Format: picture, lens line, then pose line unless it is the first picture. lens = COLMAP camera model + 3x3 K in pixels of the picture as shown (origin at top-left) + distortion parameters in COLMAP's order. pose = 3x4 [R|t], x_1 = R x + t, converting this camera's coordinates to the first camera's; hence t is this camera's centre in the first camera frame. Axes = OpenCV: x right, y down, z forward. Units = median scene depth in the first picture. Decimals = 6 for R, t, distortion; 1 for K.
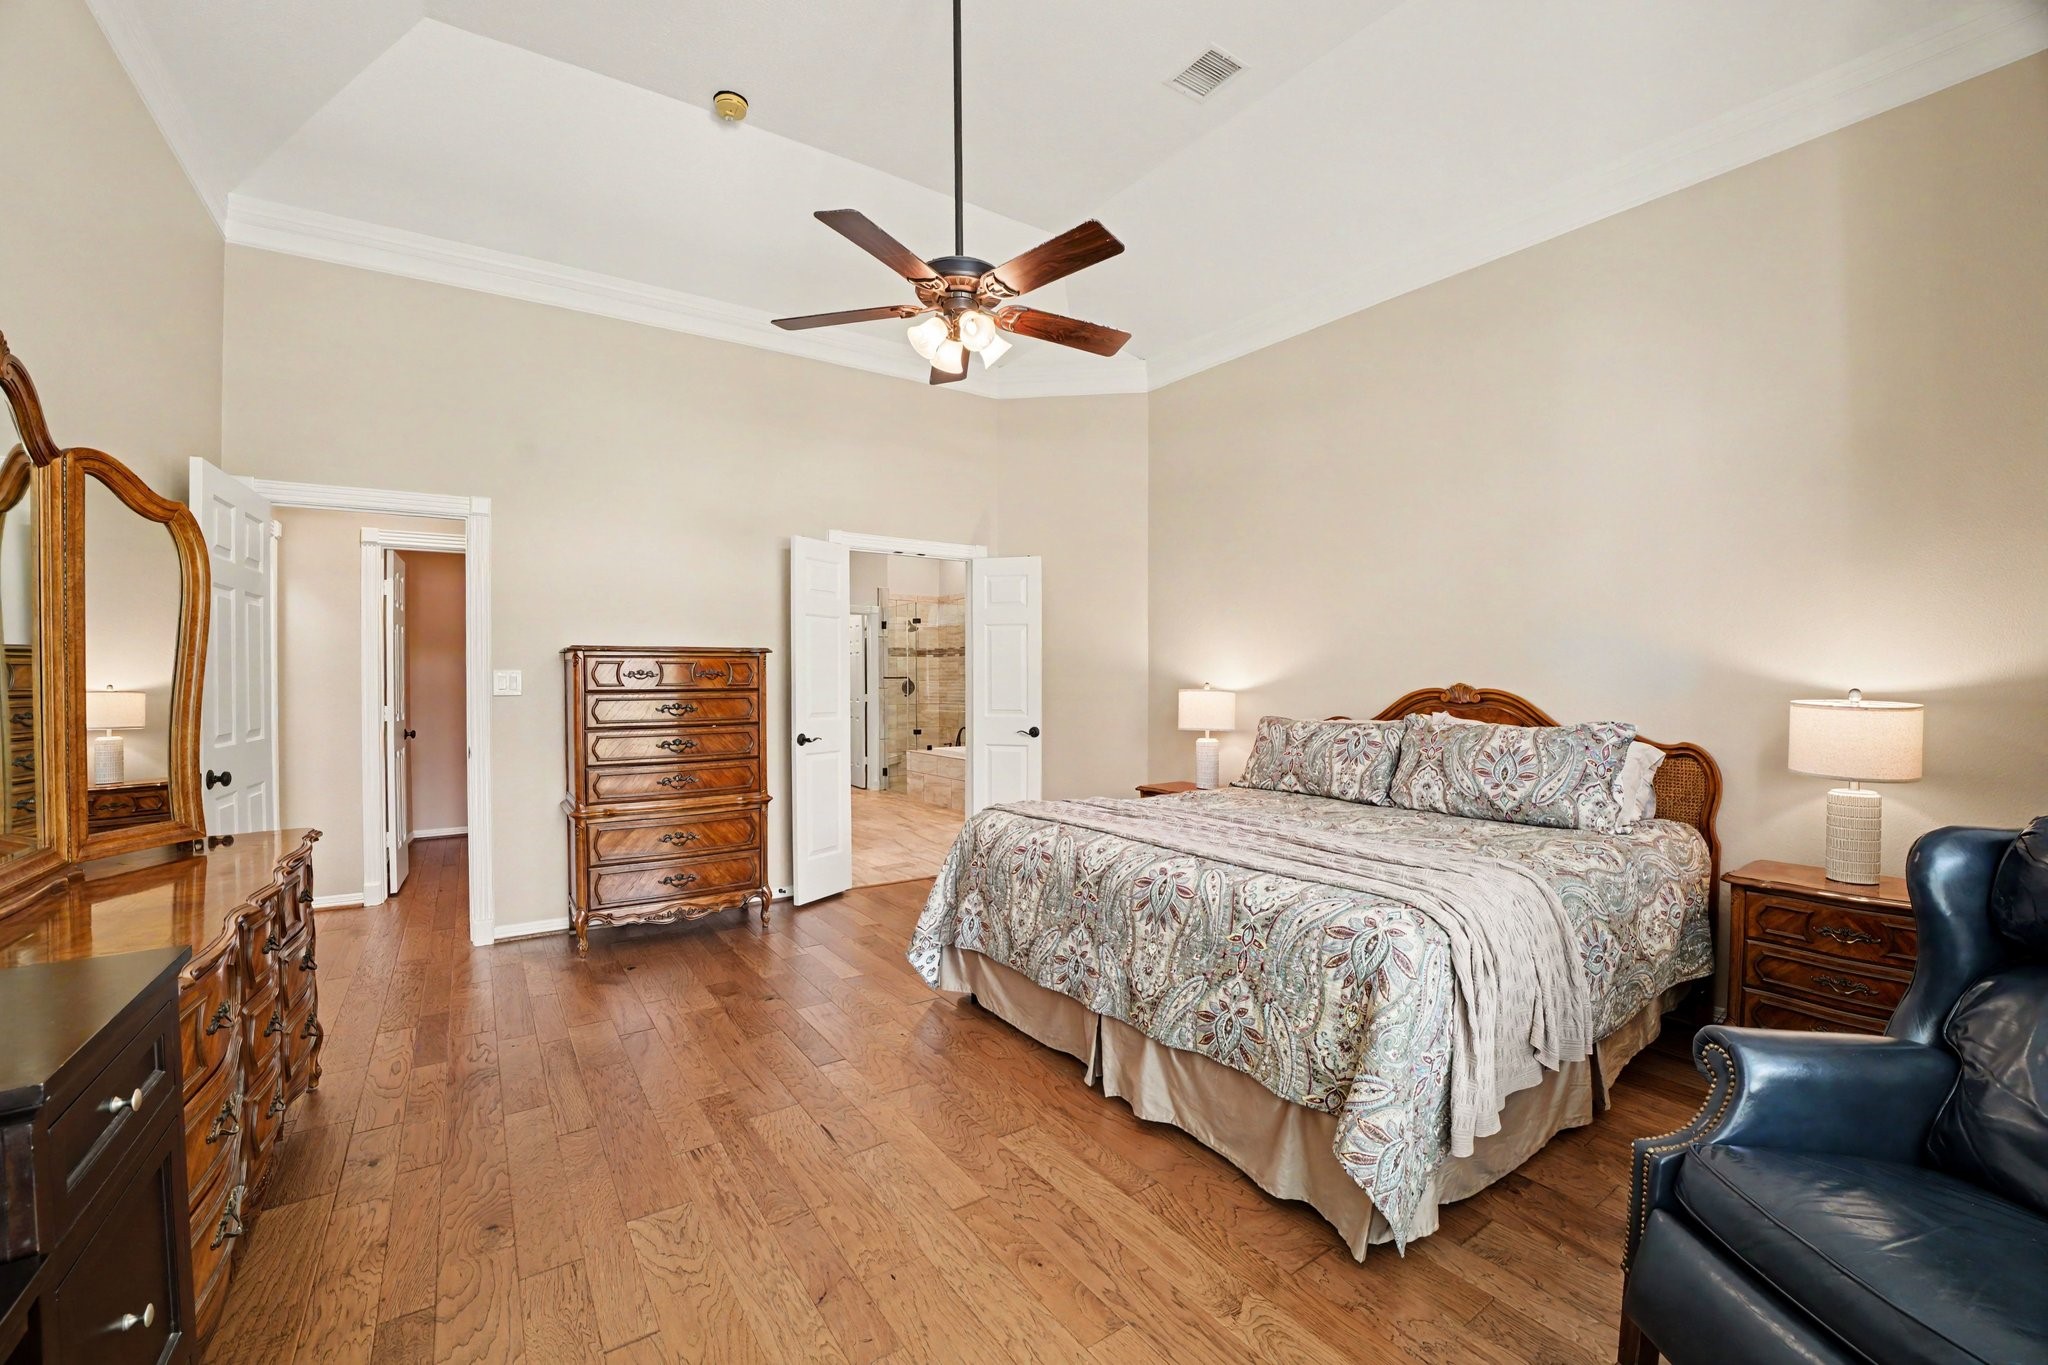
lens RADIAL K [[854.7, 0, 1025.3], [0, 854.7, 677.5], [0, 0, 1]] dist [-0.052331, 0.011471]
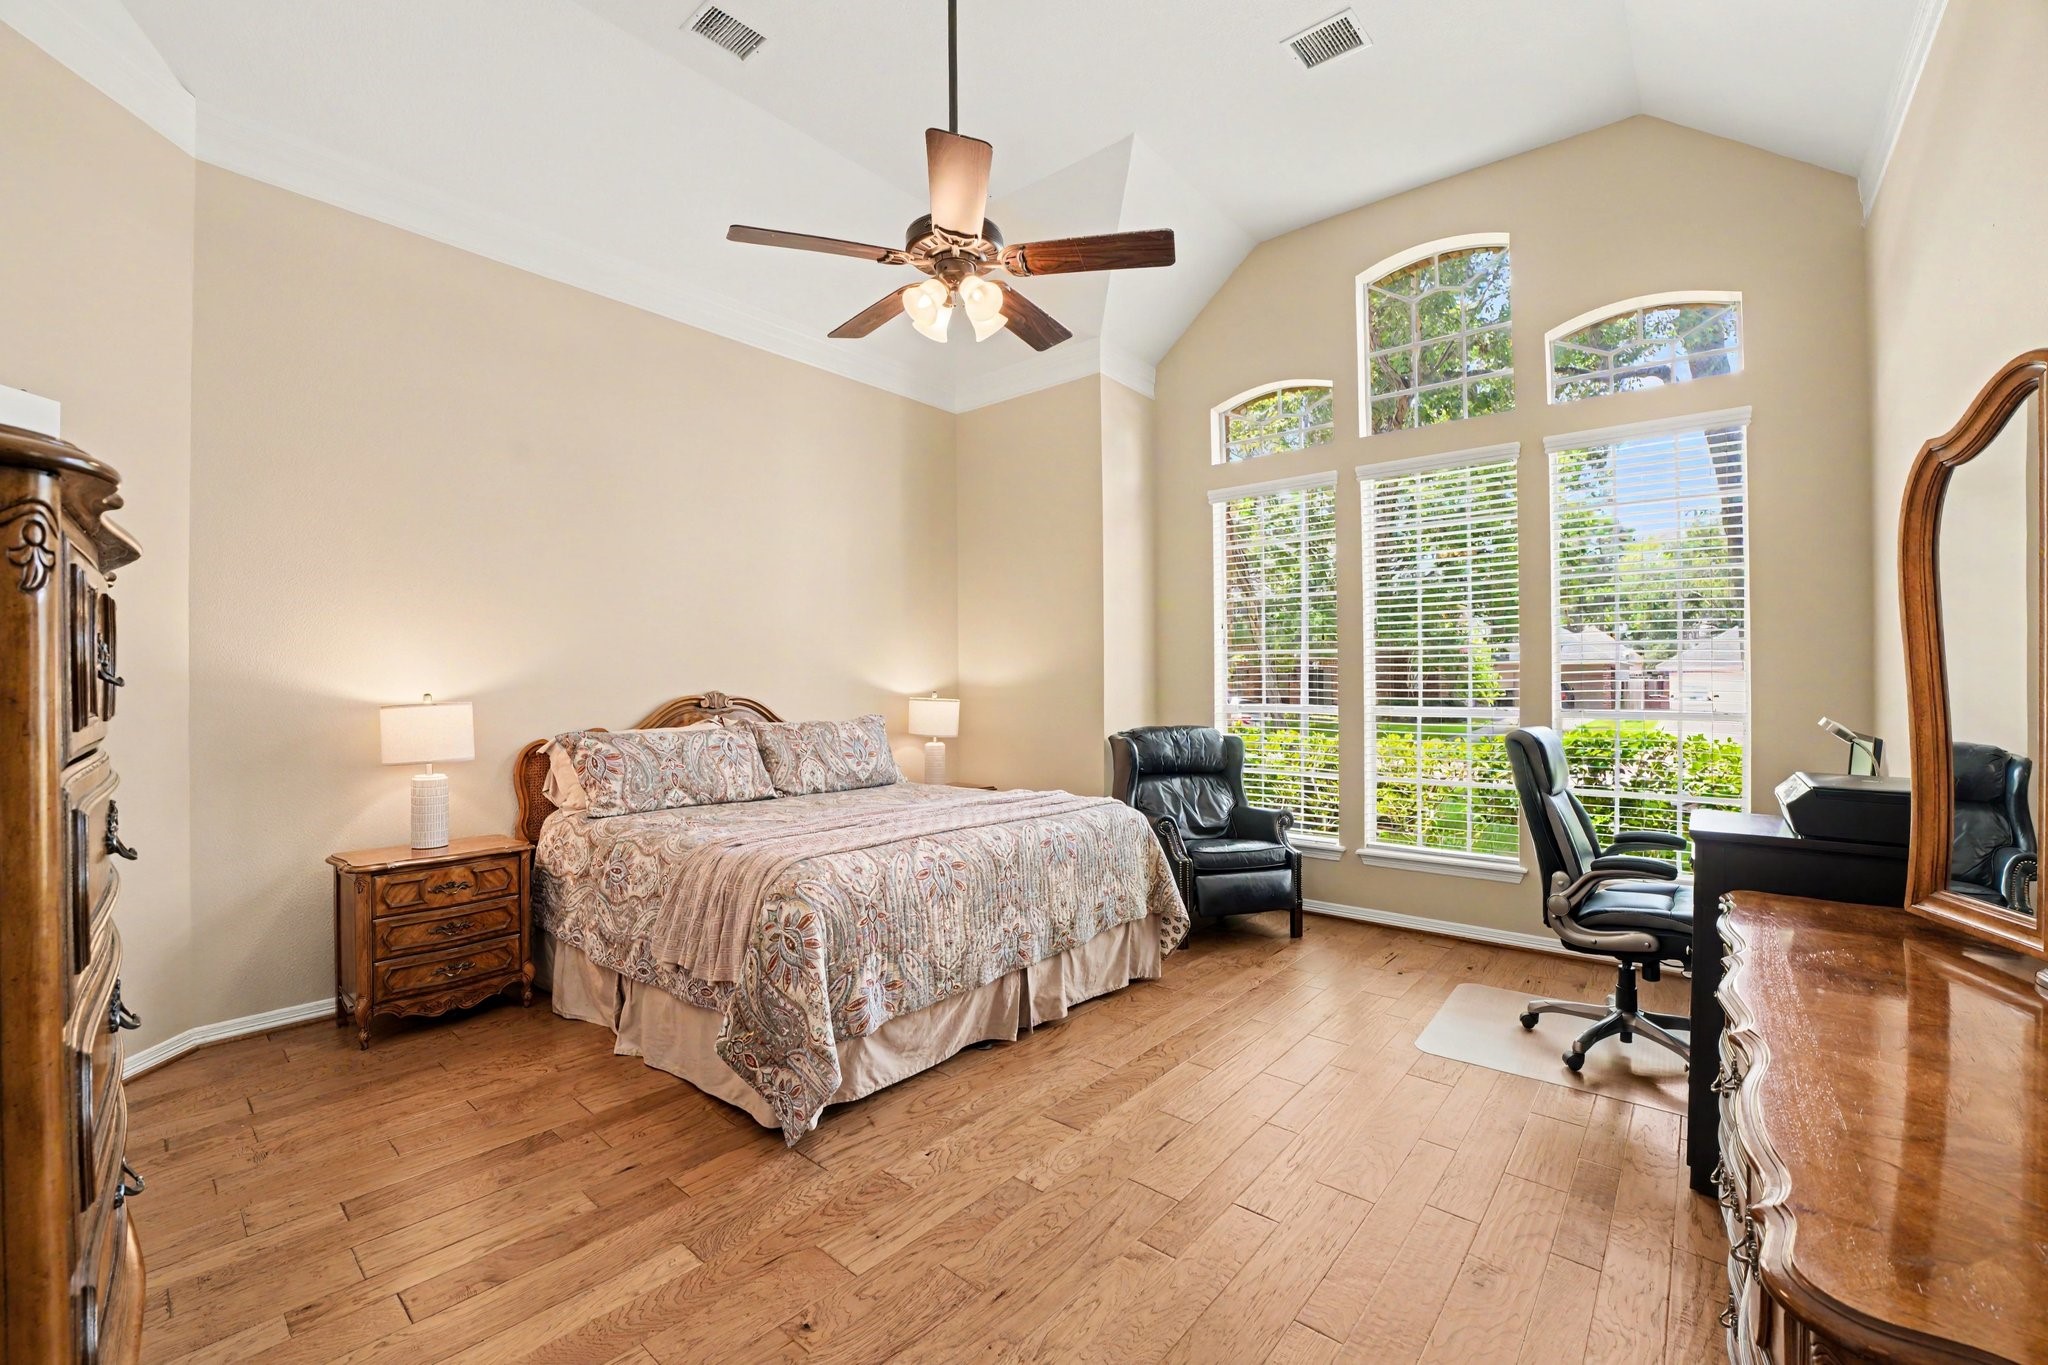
lens RADIAL K [[854.7, 0, 1025.3], [0, 854.7, 677.5], [0, 0, 1]] dist [-0.052331, 0.011471]
pose [[-0.266882, 0.011102, 0.963665, -0.912255], [-0.000837, 0.999931, -0.011752, 0.000301], [-0.963729, -0.003943, -0.266854, 1.126372]]
